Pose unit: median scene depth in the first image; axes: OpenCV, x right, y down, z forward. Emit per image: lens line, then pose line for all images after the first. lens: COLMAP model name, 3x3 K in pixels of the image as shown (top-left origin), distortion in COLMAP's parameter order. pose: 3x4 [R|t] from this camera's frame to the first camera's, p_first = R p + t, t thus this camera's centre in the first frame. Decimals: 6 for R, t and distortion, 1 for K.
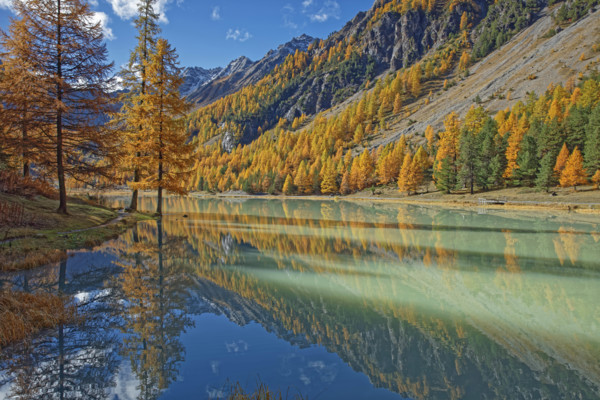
lens RADIAL K [[443.3, 0, 304.5], [0, 443.3, 202.2], [0, 0, 1]] dist [-0.106241, 0.074219]
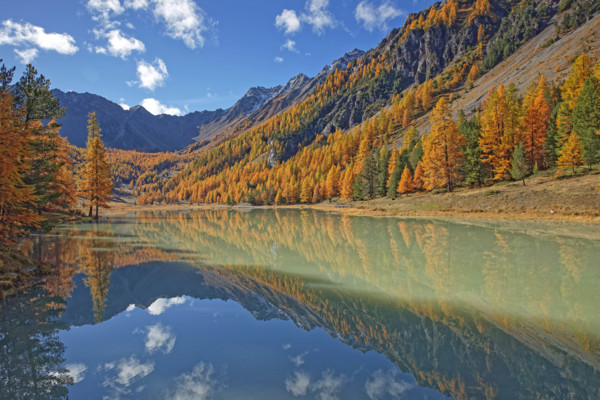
lens RADIAL K [[443.3, 0, 310.3], [0, 443.3, 201.9], [0, 0, 1]] dist [-0.106241, 0.074219]
pose [[0.987382, -0.034739, -0.154500, 0.106403], [0.031402, 0.999219, -0.023985, 0.003494], [0.155212, 0.018830, 0.987702, -0.096852]]
